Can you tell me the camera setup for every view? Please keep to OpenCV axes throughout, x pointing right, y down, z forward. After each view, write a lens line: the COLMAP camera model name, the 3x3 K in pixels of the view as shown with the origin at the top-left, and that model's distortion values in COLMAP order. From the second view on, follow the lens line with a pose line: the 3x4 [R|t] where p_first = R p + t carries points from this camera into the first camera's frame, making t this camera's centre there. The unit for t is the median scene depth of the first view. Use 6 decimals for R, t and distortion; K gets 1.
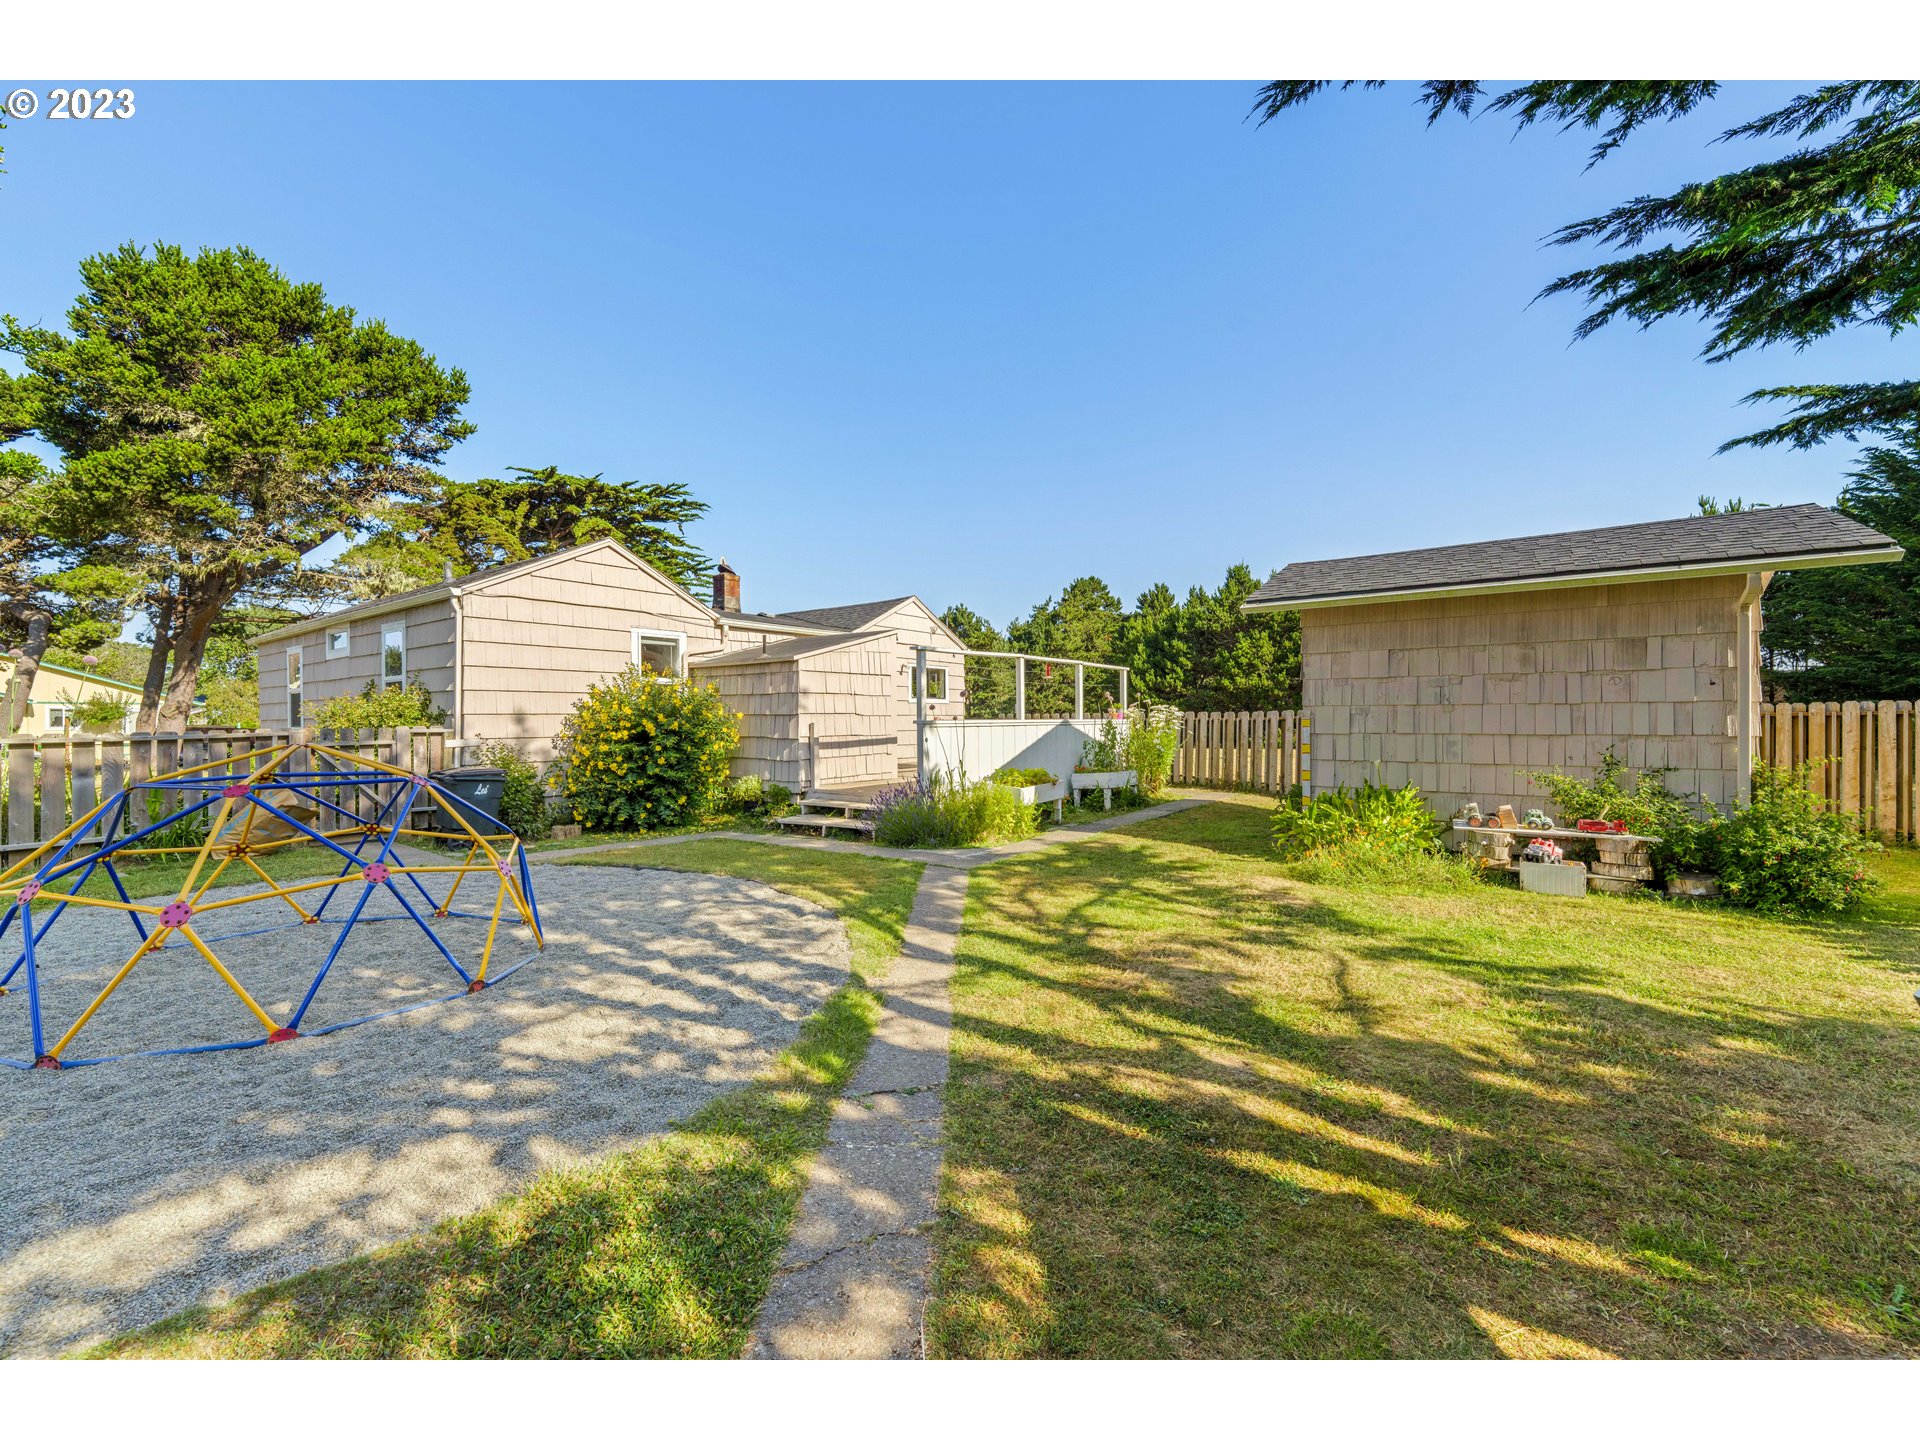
lens RADIAL K [[777.3, 0, 959.2], [0, 777.3, 730.6], [0, 0, 1]] dist [0.000476, -0.000759]
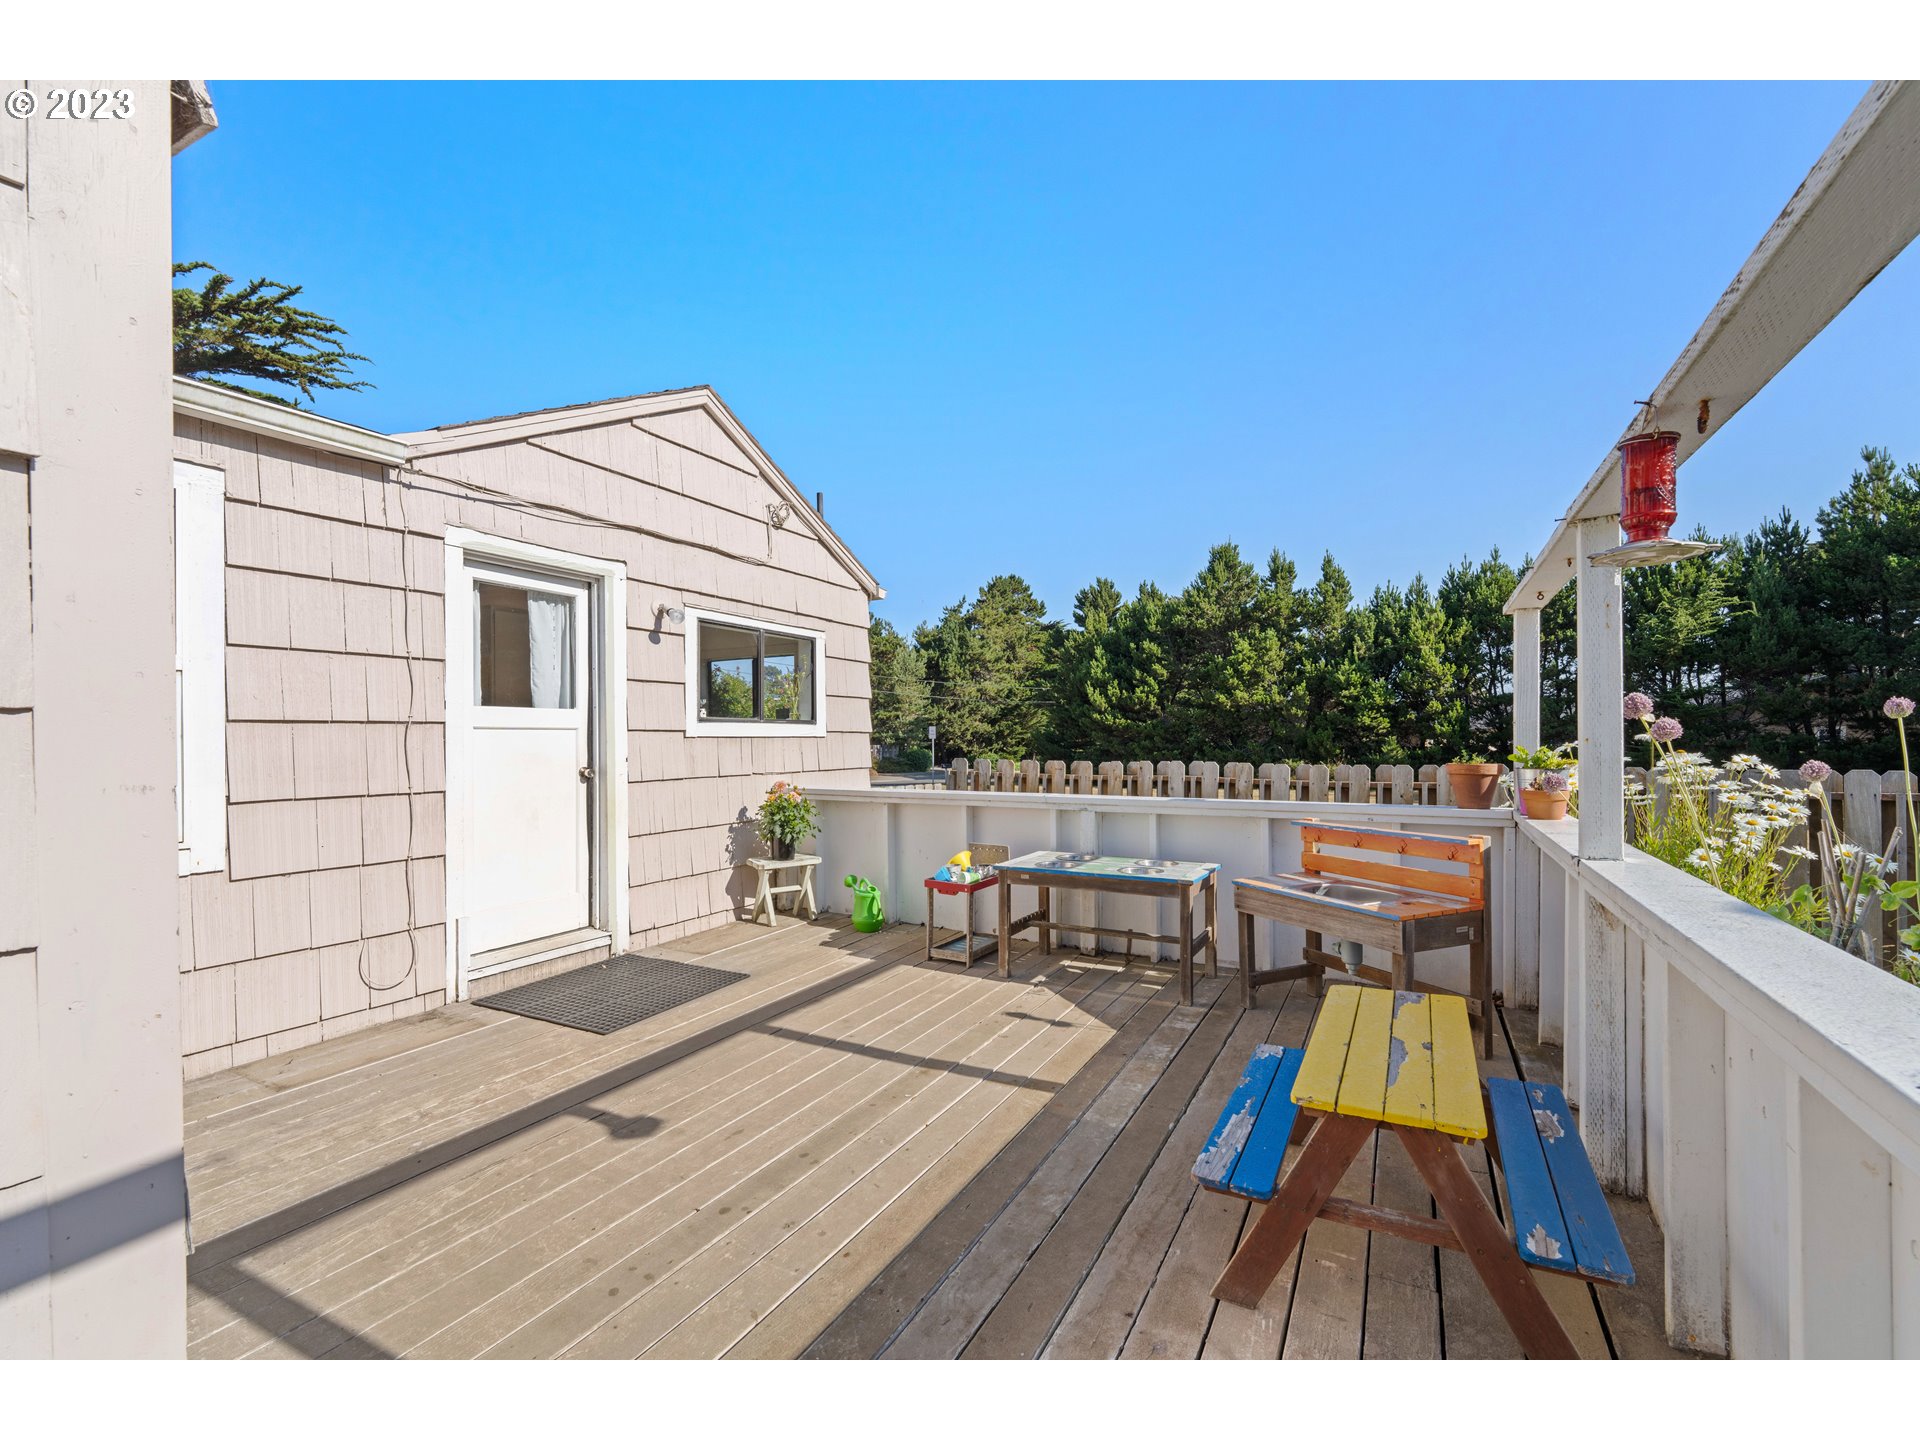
lens RADIAL K [[777.3, 0, 959.2], [0, 777.3, 730.6], [0, 0, 1]] dist [0.000476, -0.000759]
pose [[0.991013, -0.001136, 0.133759, -0.000525], [0.004514, 0.999678, -0.024952, -0.013562], [-0.133687, 0.025331, 0.990700, 0.307451]]
